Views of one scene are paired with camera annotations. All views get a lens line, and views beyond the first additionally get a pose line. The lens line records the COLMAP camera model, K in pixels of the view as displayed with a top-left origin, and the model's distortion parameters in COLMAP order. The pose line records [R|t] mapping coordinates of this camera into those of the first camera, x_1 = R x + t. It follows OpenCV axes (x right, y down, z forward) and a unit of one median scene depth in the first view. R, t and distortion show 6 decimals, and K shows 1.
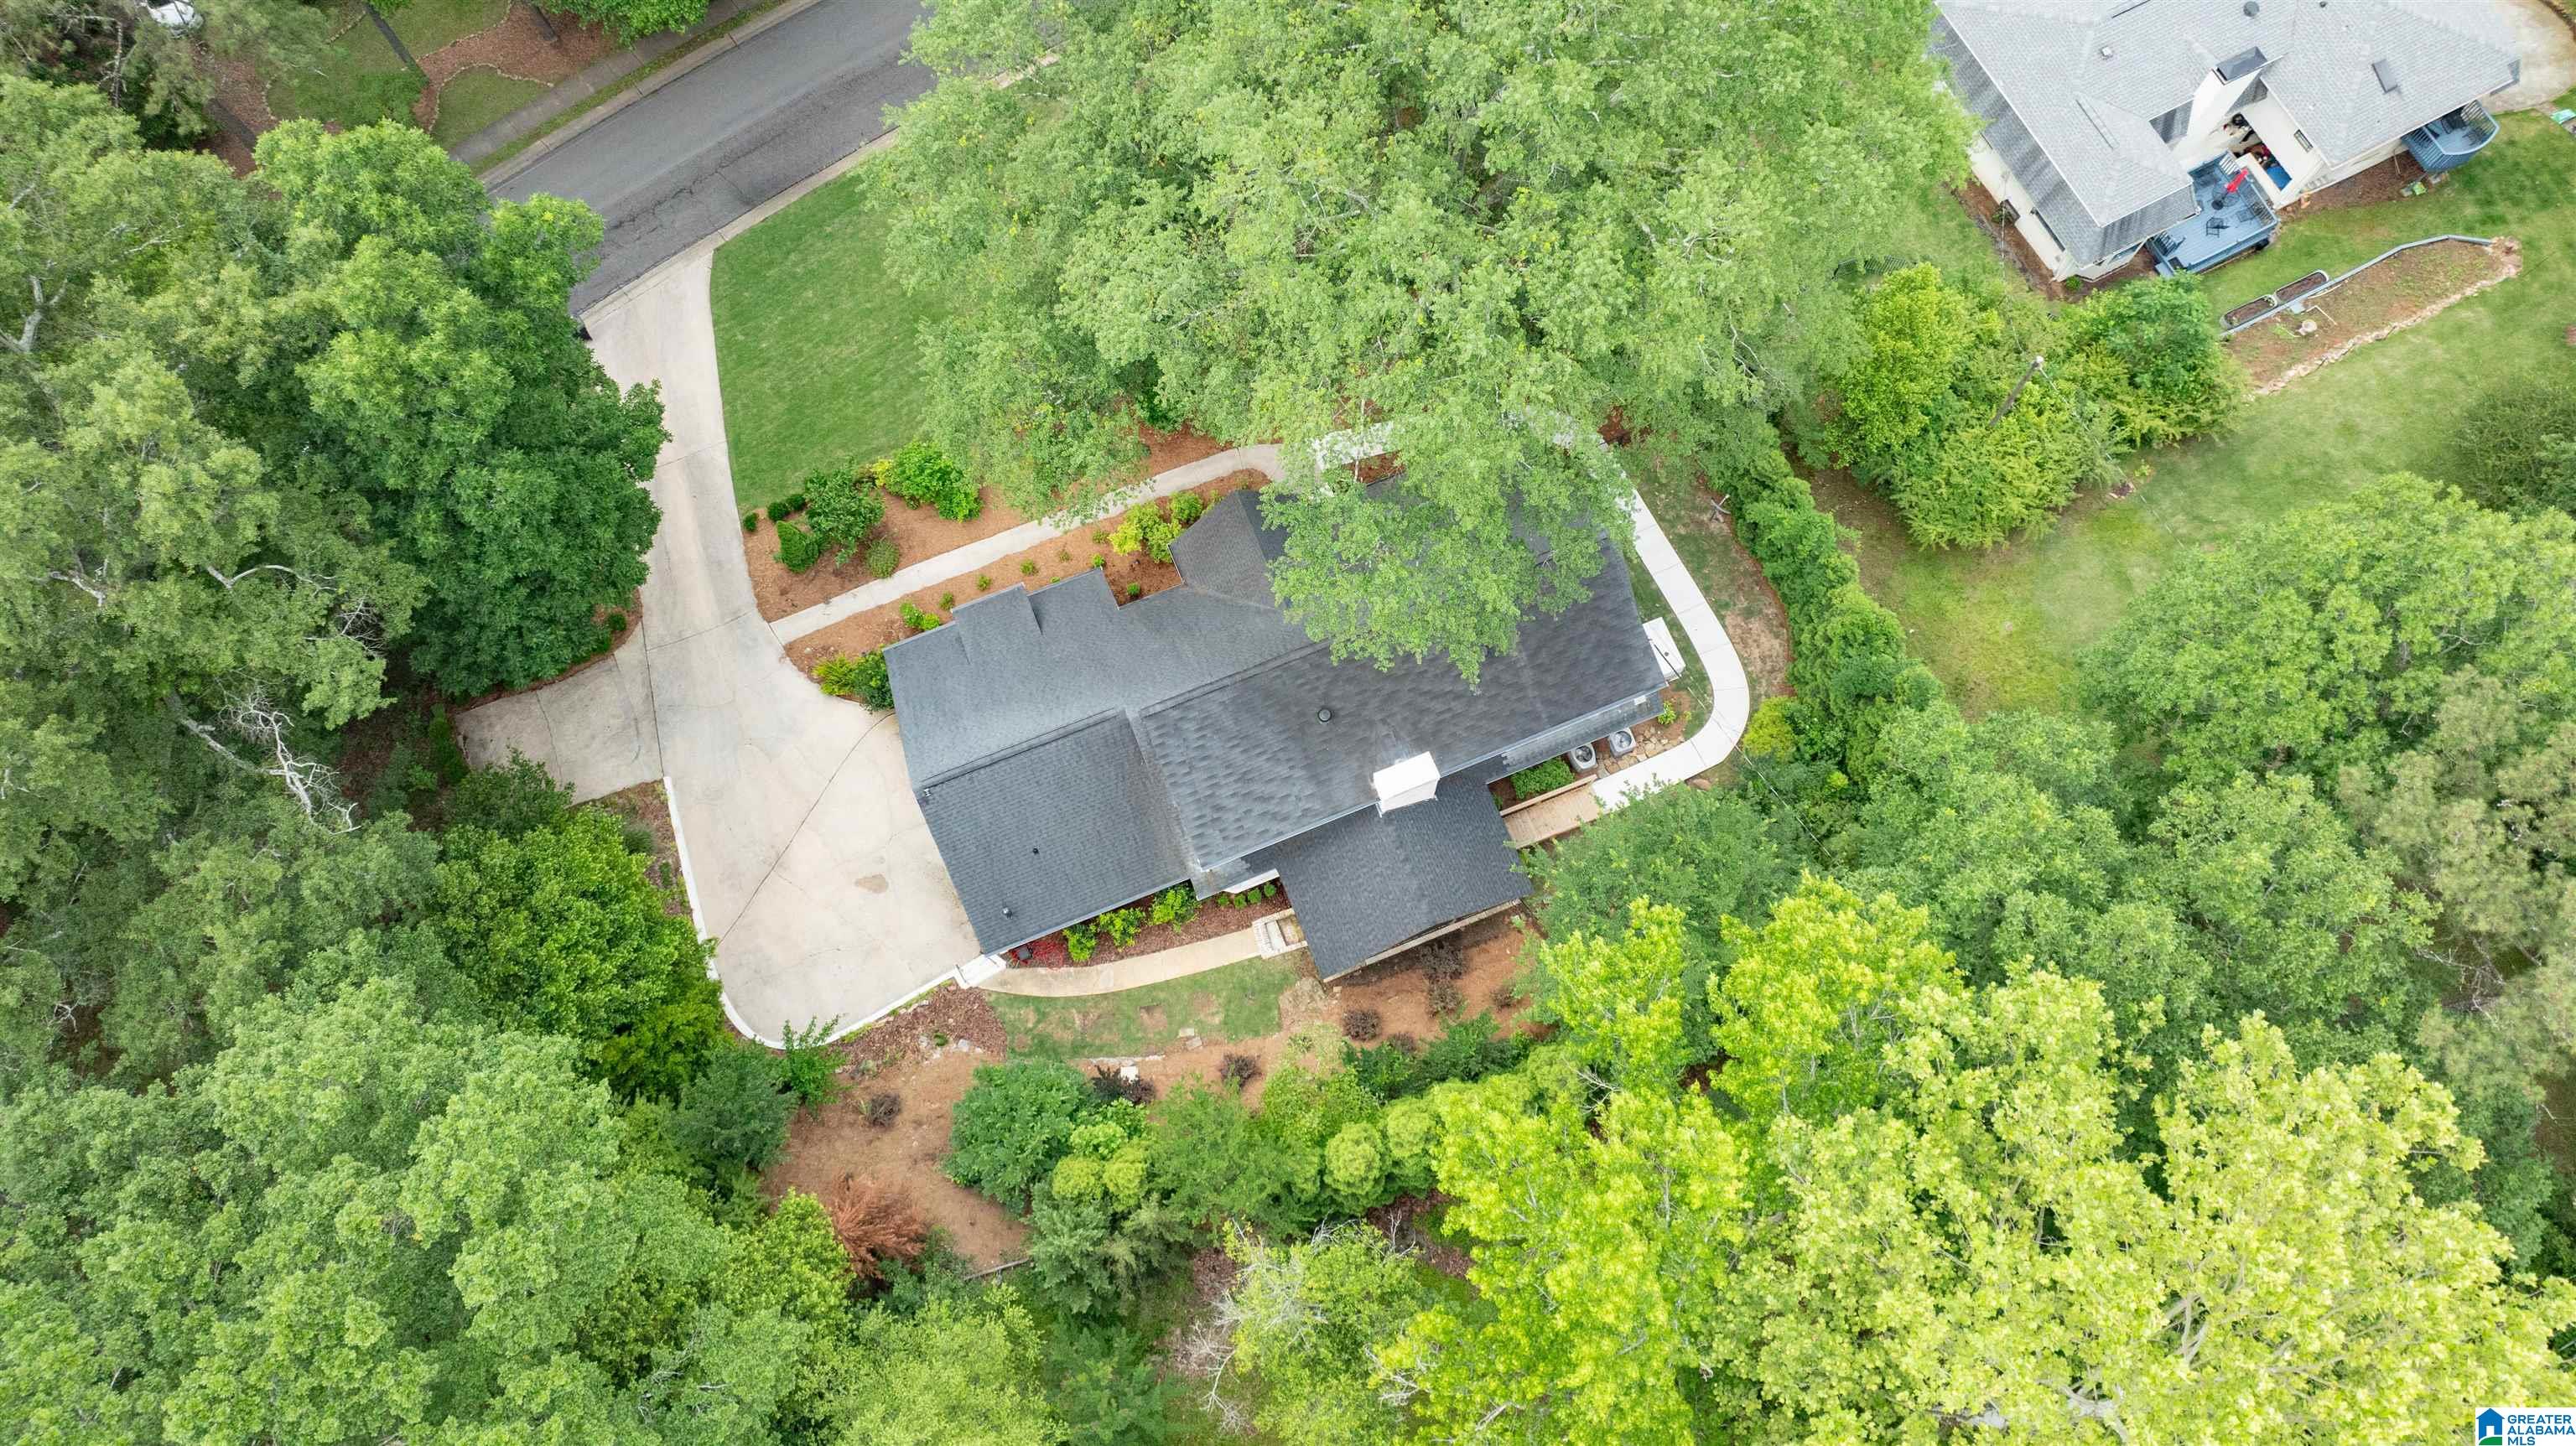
lens RADIAL K [[1835.4, 0, 1288.0], [0, 1835.4, 723.0], [0, 0, 1]] dist [0.004769, 0.000126]
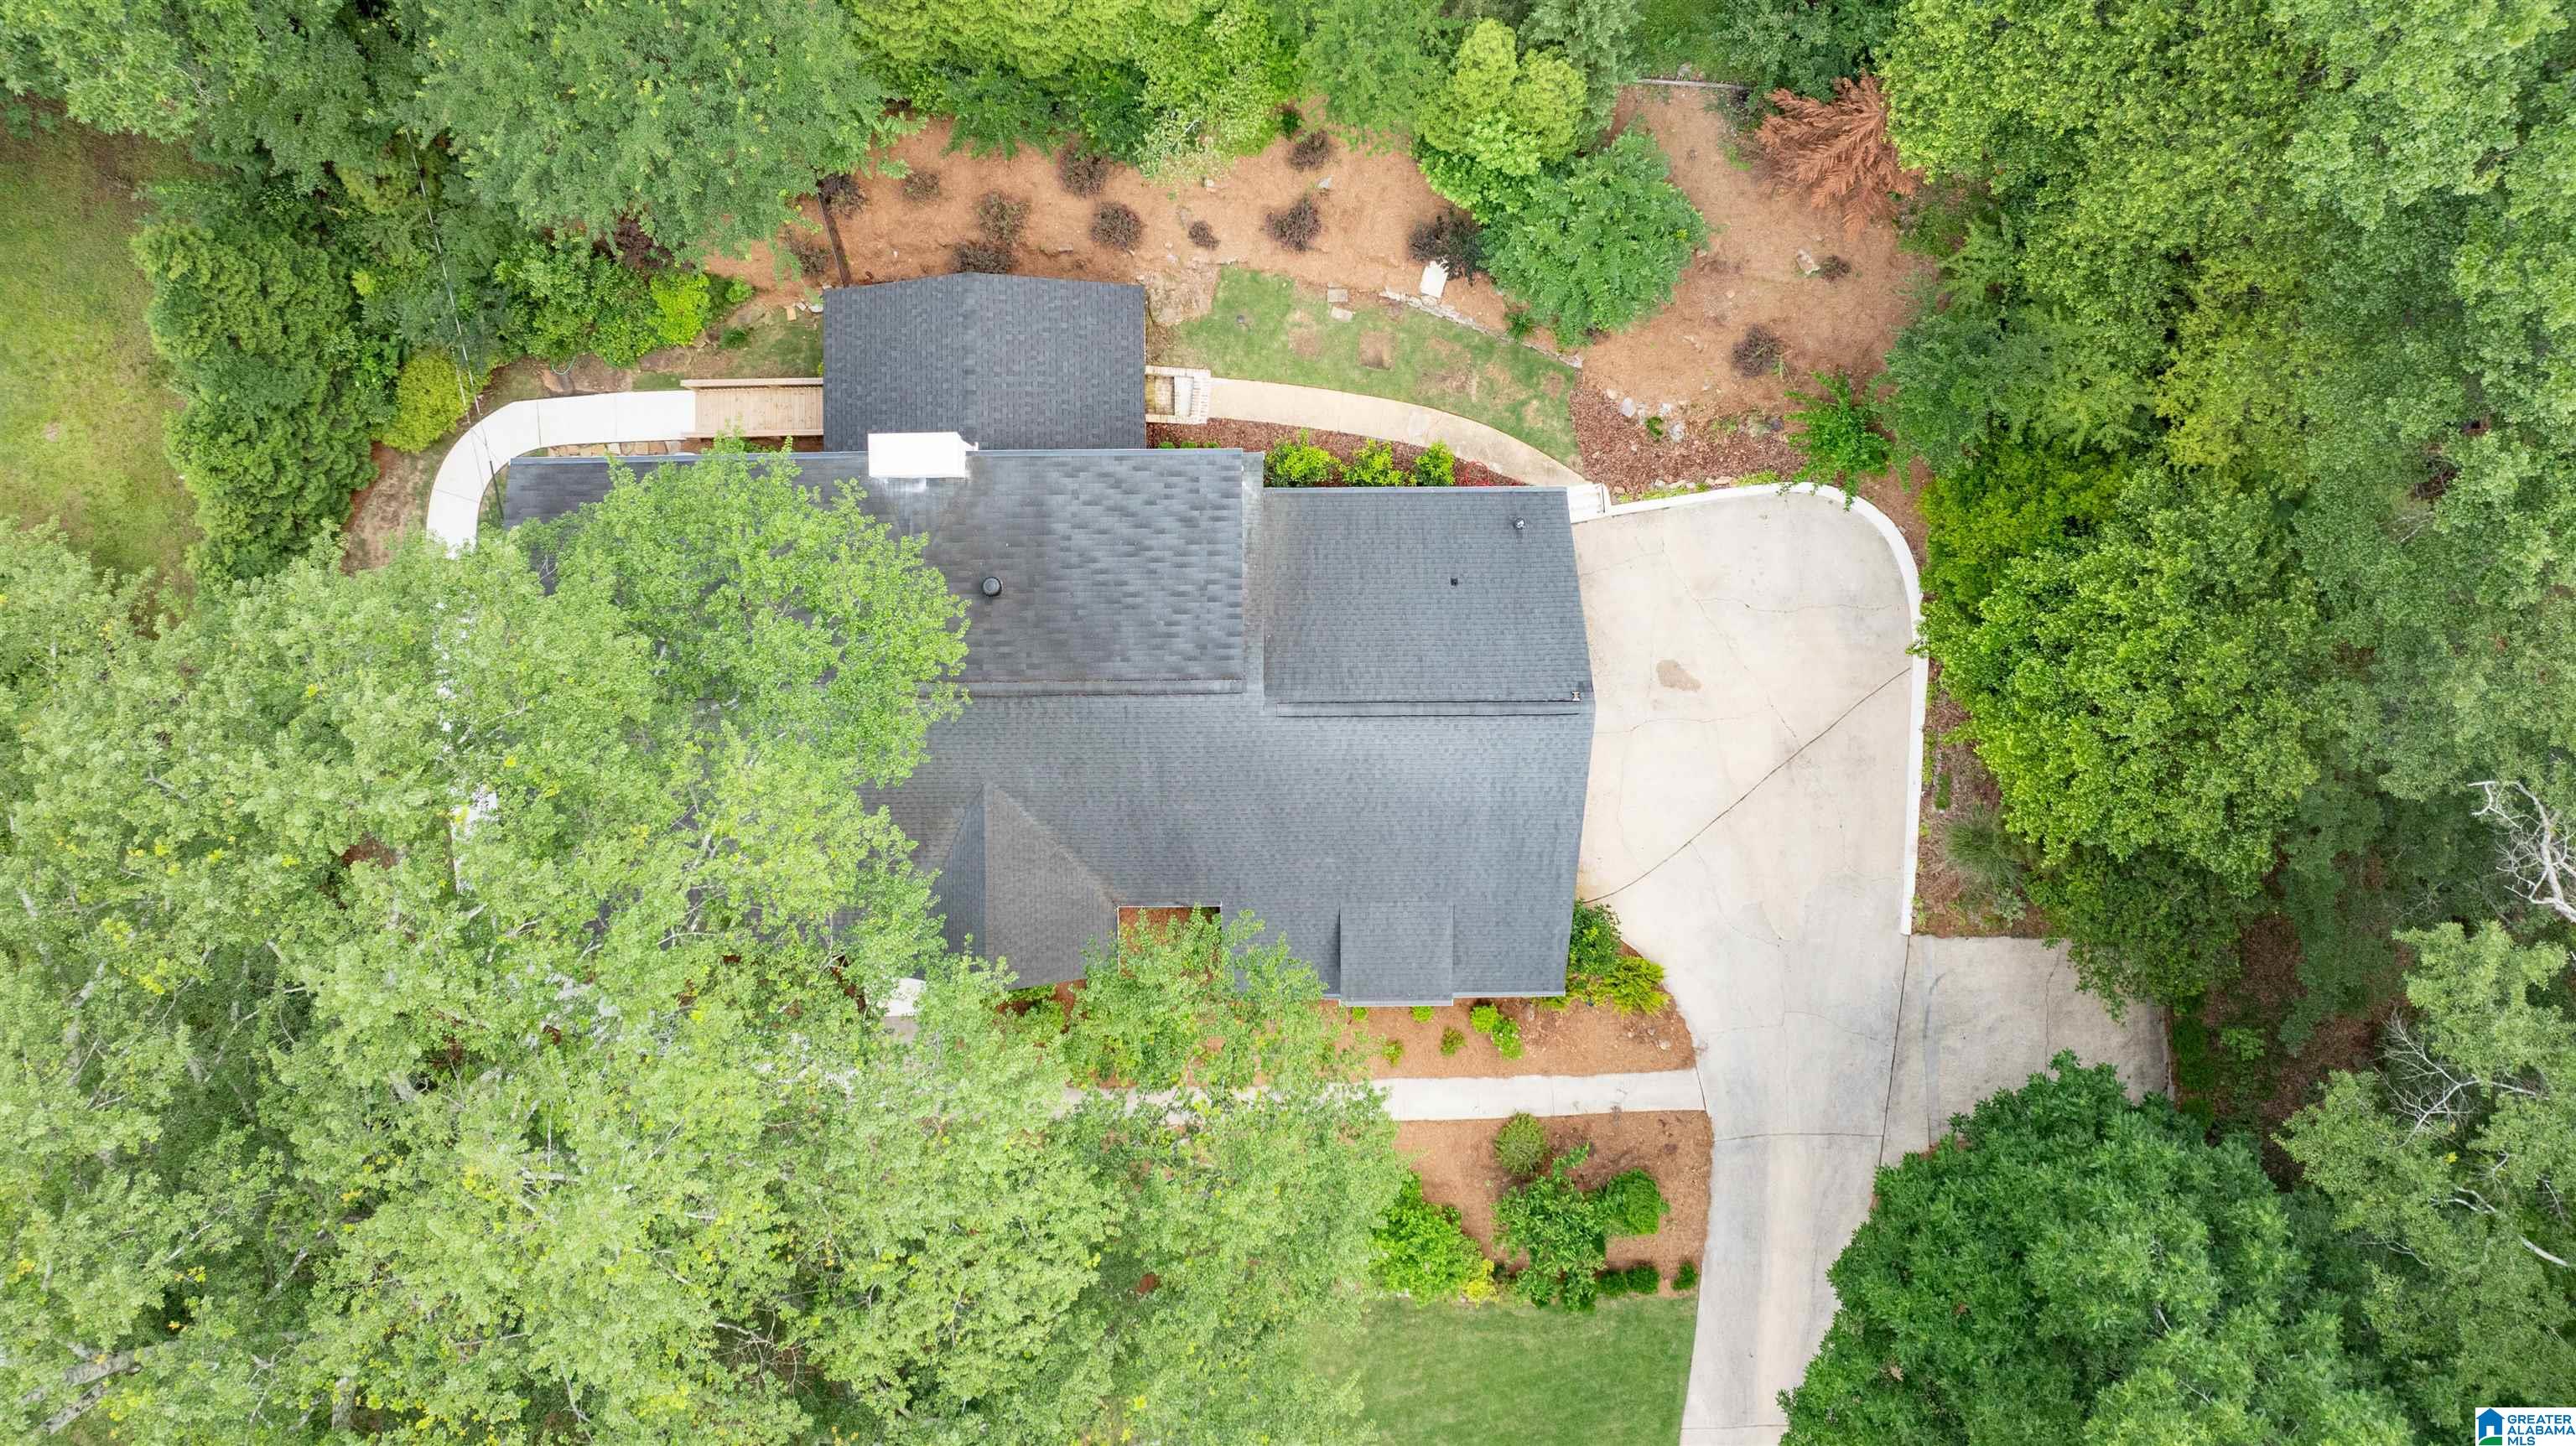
lens RADIAL K [[1733.0, 0, 1288.0], [0, 1733.0, 723.0], [0, 0, 1]] dist [-0.002062, 0.000564]
pose [[-0.932619, -0.359003, 0.036599, -0.115805], [0.351120, -0.879351, 0.321645, -0.202572], [-0.083289, 0.312823, 0.946153, 0.375931]]
